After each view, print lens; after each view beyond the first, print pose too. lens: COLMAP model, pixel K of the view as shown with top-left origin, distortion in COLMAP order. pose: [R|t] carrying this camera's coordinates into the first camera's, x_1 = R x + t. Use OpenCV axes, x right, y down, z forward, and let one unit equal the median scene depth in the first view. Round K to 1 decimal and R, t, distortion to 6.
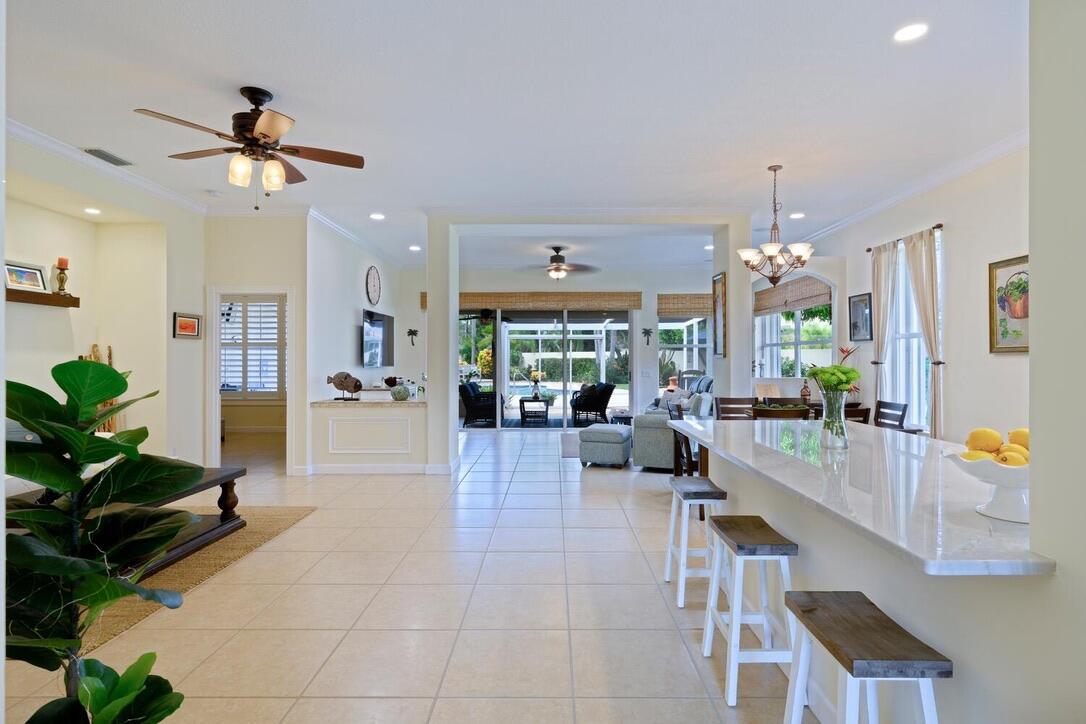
lens RADIAL K [[504.9, 0, 547.0], [0, 504.9, 359.2], [0, 0, 1]] dist [0.000177, 0.000008]
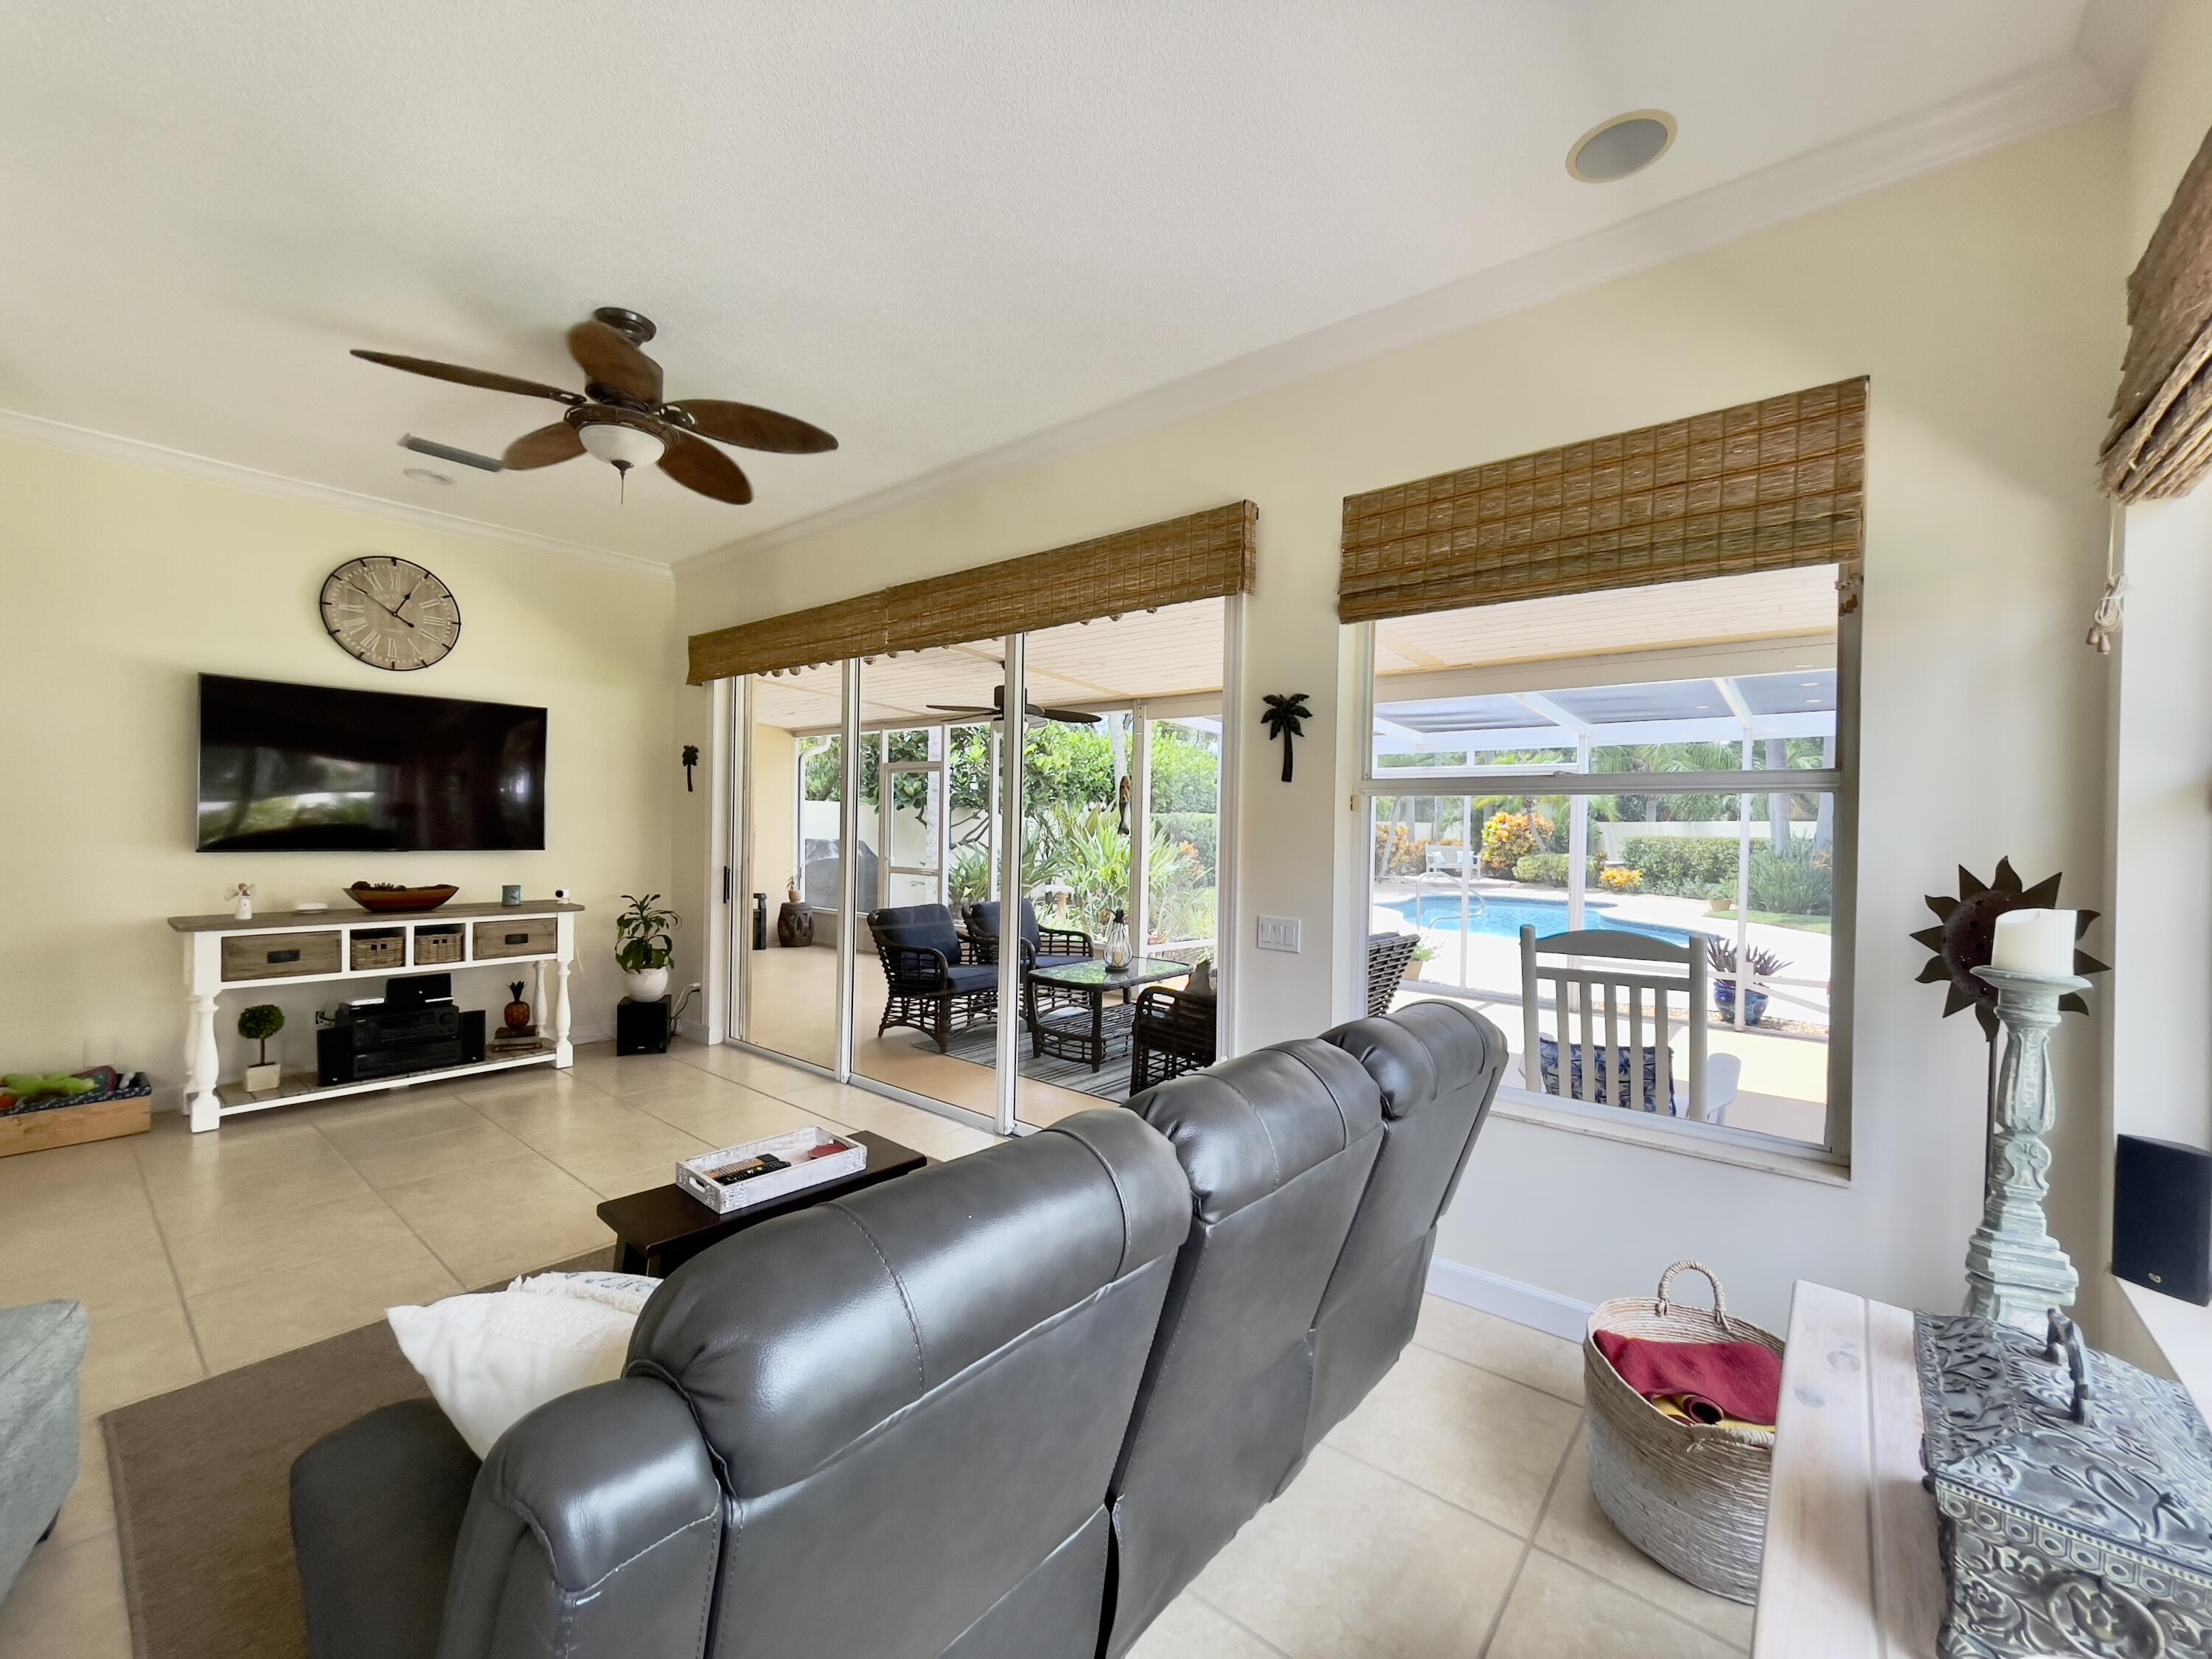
lens RADIAL K [[892.8, 0, 1101.9], [0, 892.8, 833.2], [0, 0, 1]] dist [-0.008239, 0.000201]
pose [[0.778253, 0.023120, -0.627525, 0.314664], [-0.021968, 0.999713, 0.009588, -0.009454], [0.627567, 0.006324, 0.778537, 0.619299]]
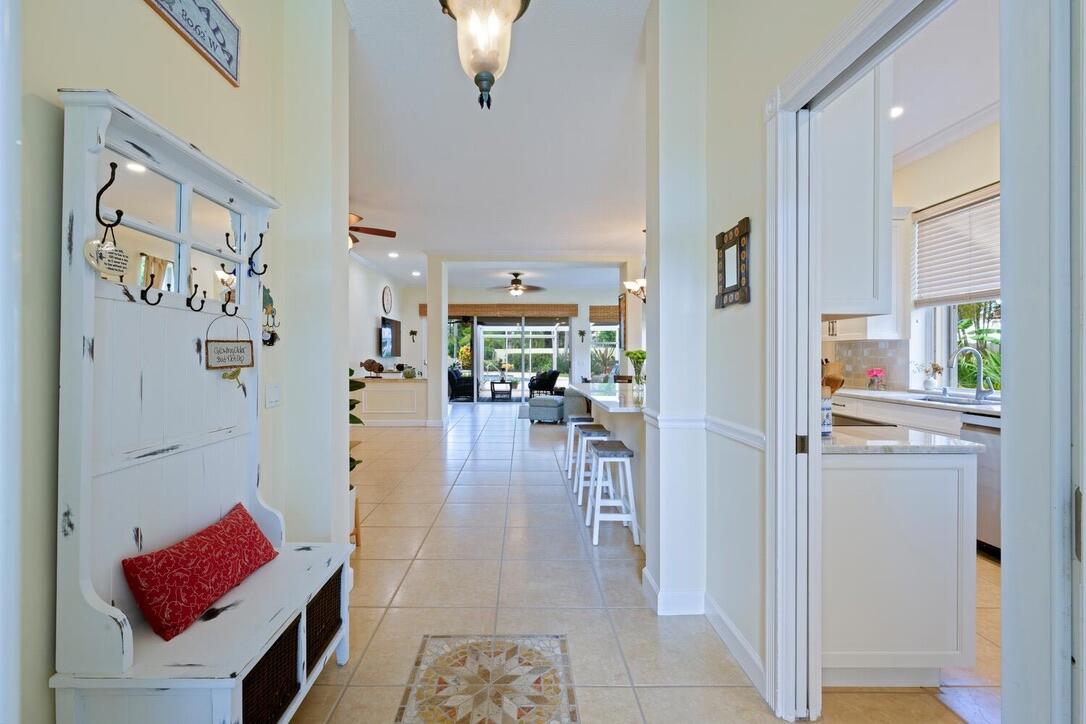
lens RADIAL K [[420.3, 0, 518.0], [0, 420.3, 360.7], [0, 0, 1]] dist [-0.000510, -0.000022]
pose [[0.999986, 0.002548, 0.004588, 0.015441], [-0.002610, 0.999907, 0.013413, 0.006759], [-0.004554, -0.013425, 0.999900, -0.142183]]
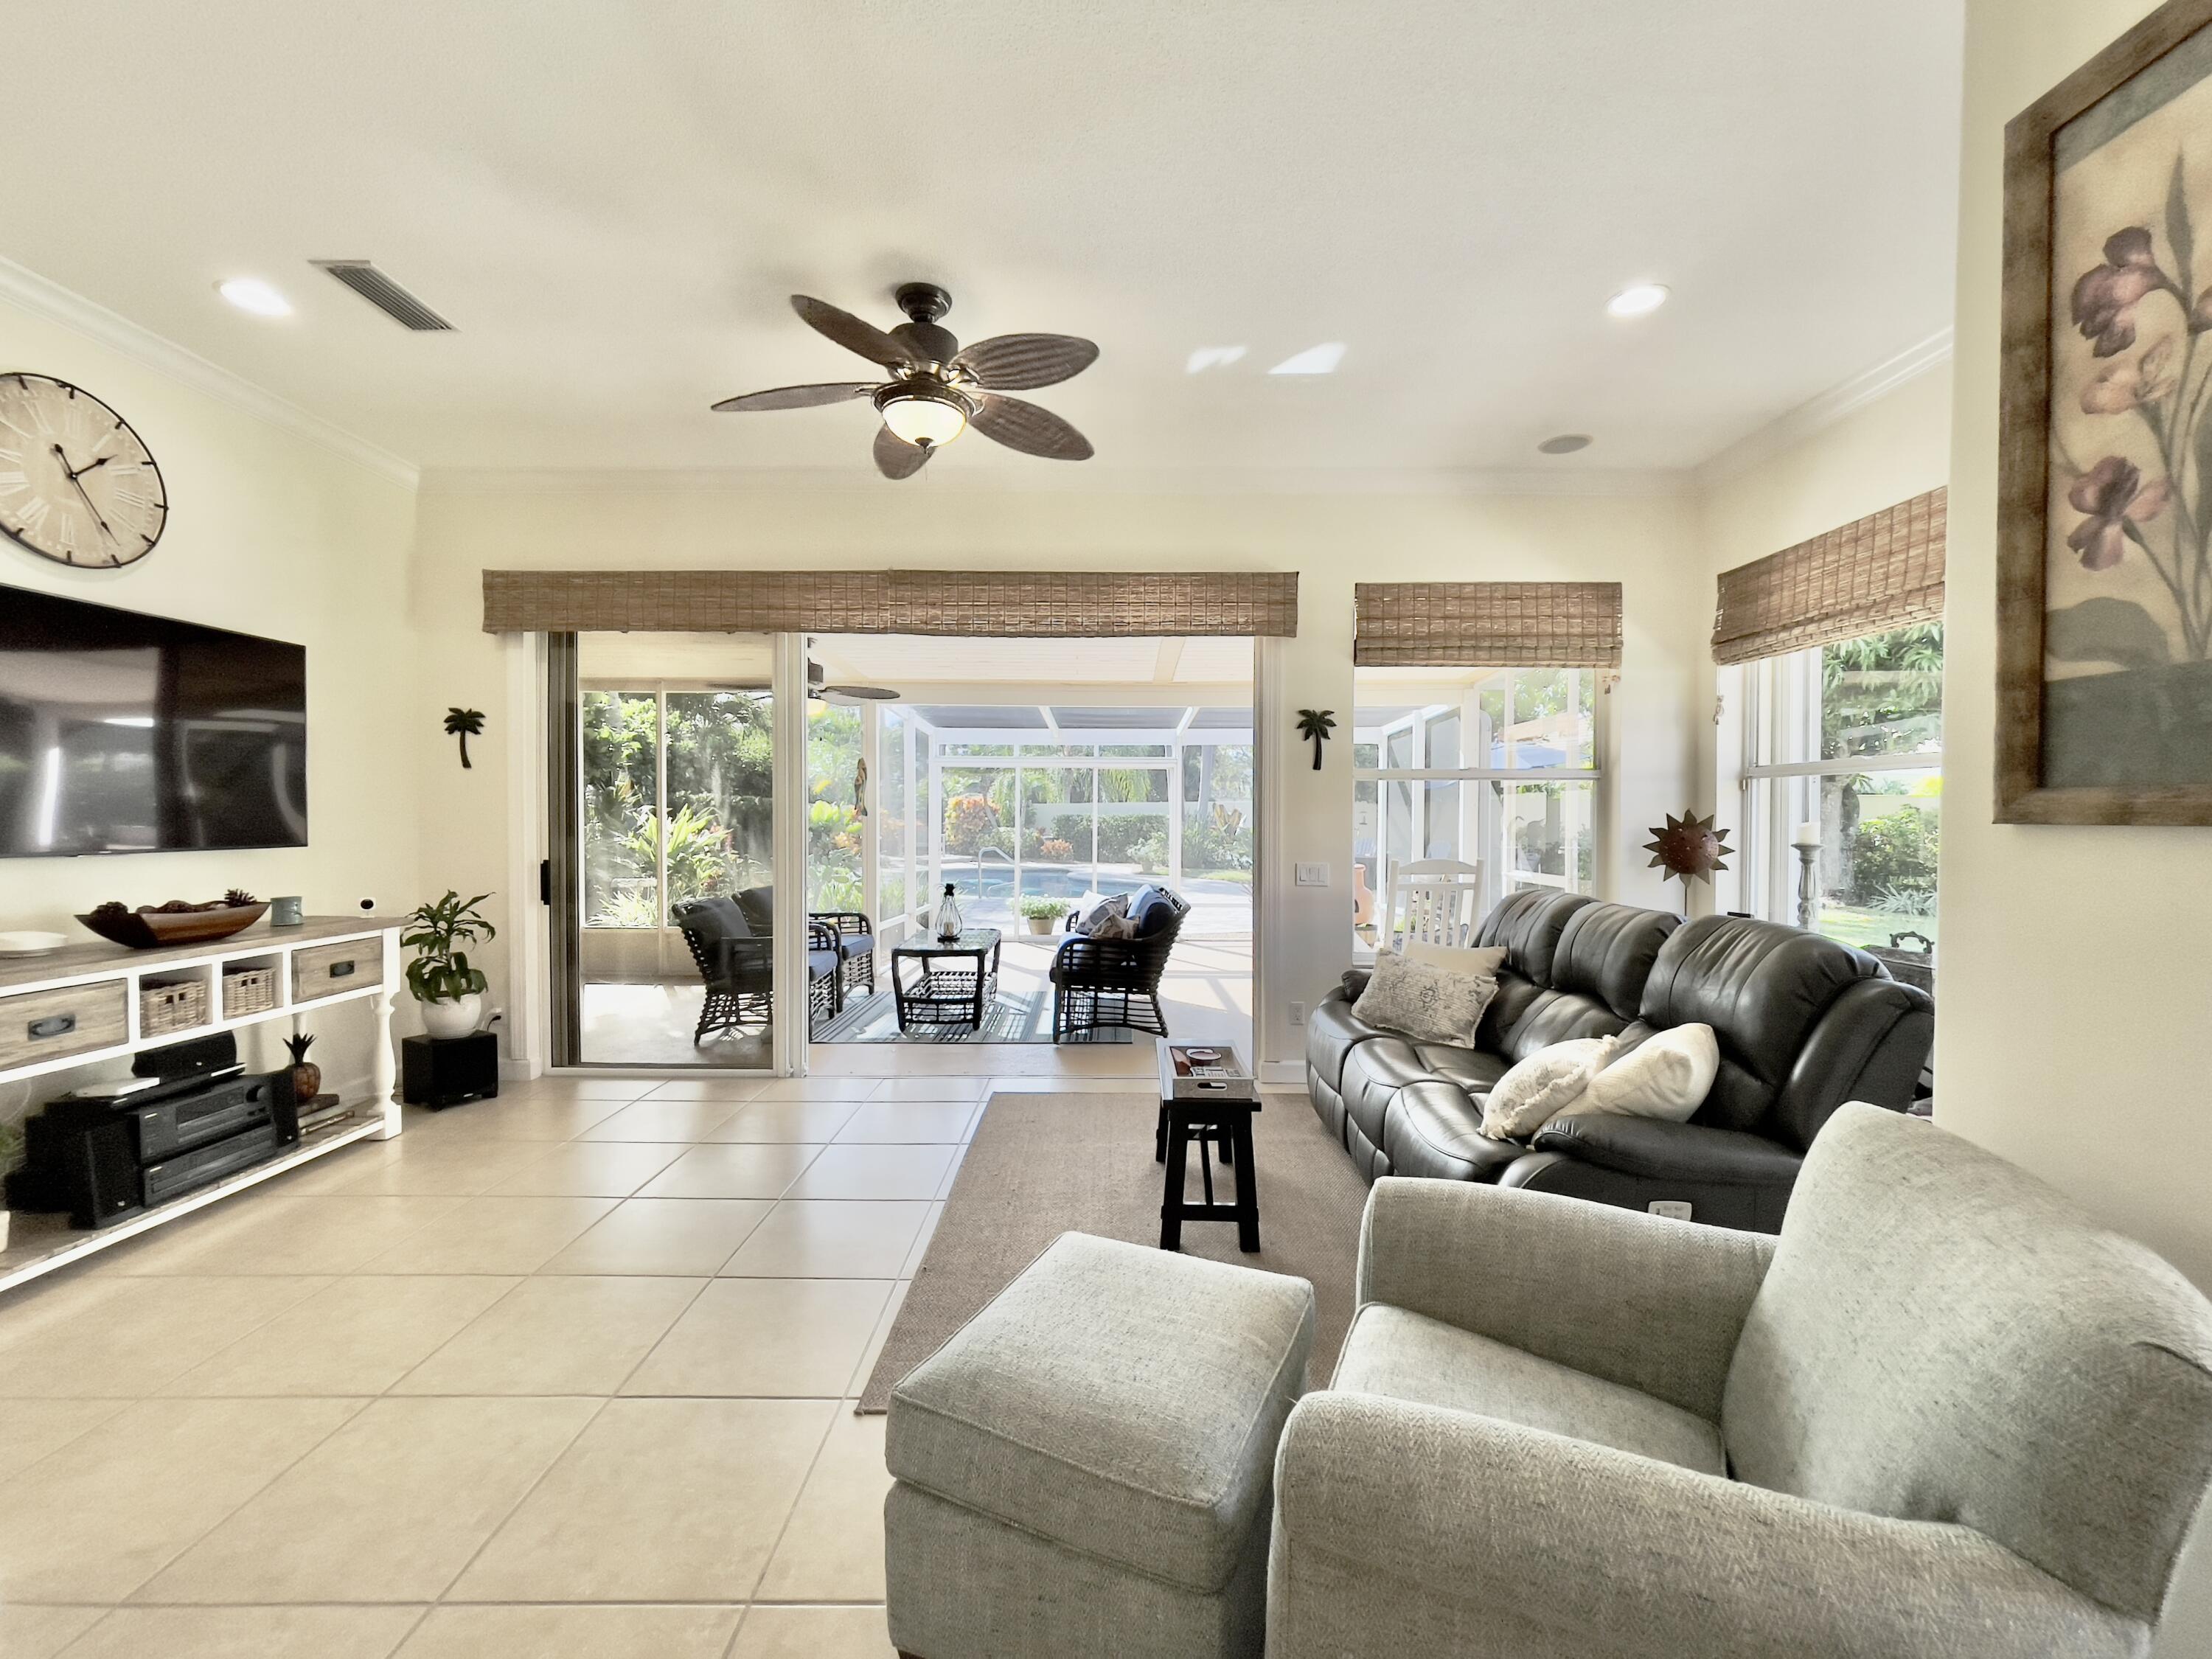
lens RADIAL K [[887.6, 0, 1062.4], [0, 887.6, 836.0], [0, 0, 1]] dist [-0.002549, -0.004411]
pose [[0.999985, 0.005311, -0.001015, 0.055333], [-0.005291, 0.999814, 0.018542, -0.000452], [0.001113, -0.018536, 0.999828, 0.459047]]
